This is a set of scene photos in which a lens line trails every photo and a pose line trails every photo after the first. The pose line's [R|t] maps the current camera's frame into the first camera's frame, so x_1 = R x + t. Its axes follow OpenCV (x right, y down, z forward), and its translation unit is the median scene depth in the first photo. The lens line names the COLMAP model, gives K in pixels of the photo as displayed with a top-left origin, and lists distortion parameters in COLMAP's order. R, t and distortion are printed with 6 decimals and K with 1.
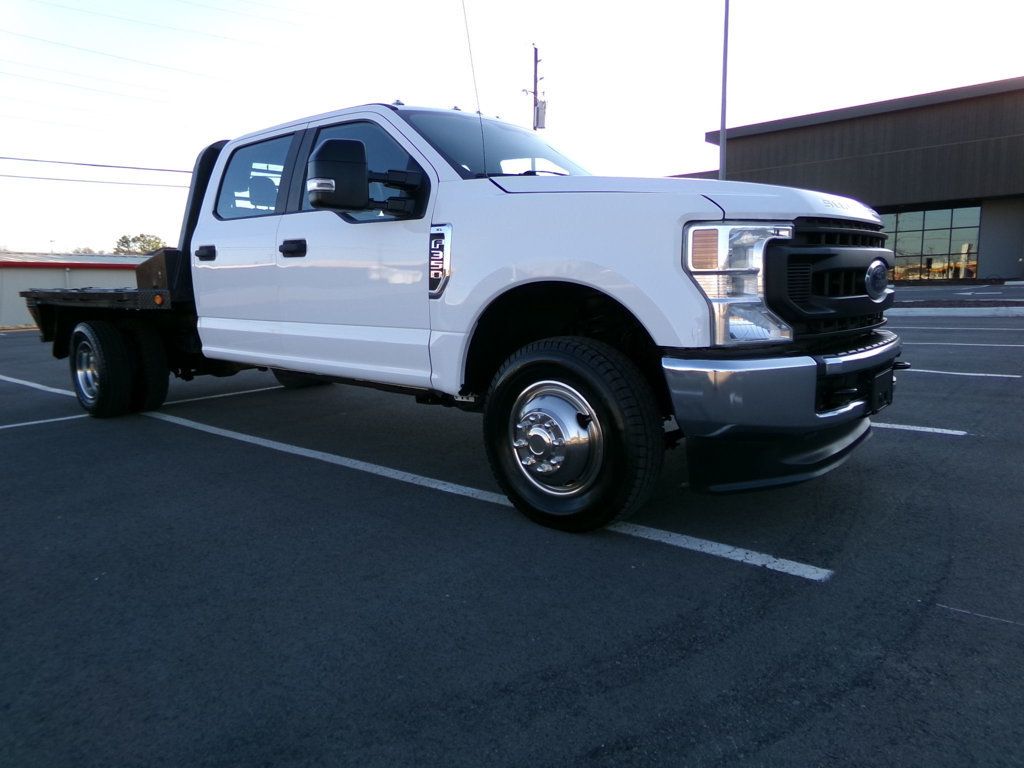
lens RADIAL K [[707.8, 0, 512.0], [0, 707.8, 384.0], [0, 0, 1]] dist [0.004880, 0.004466]
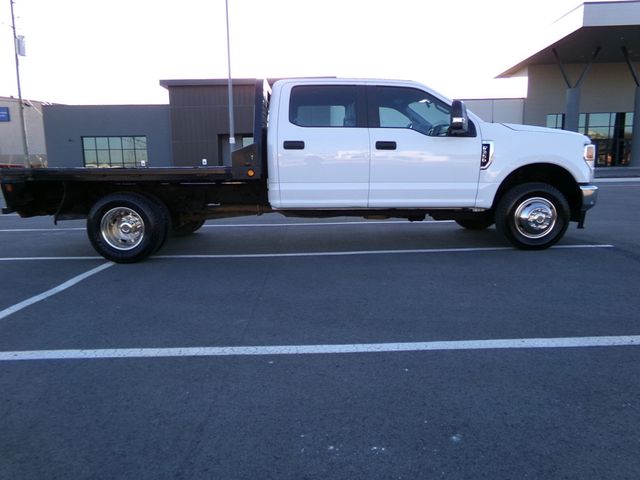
lens RADIAL K [[442.3, 0, 320.0], [0, 442.3, 240.0], [0, 0, 1]] dist [0.004880, 0.004466]
pose [[0.708680, -0.100544, 0.698329, -1.761689], [0.098425, 0.994204, 0.043260, 0.002448], [-0.698631, 0.038075, 0.714468, 0.317630]]
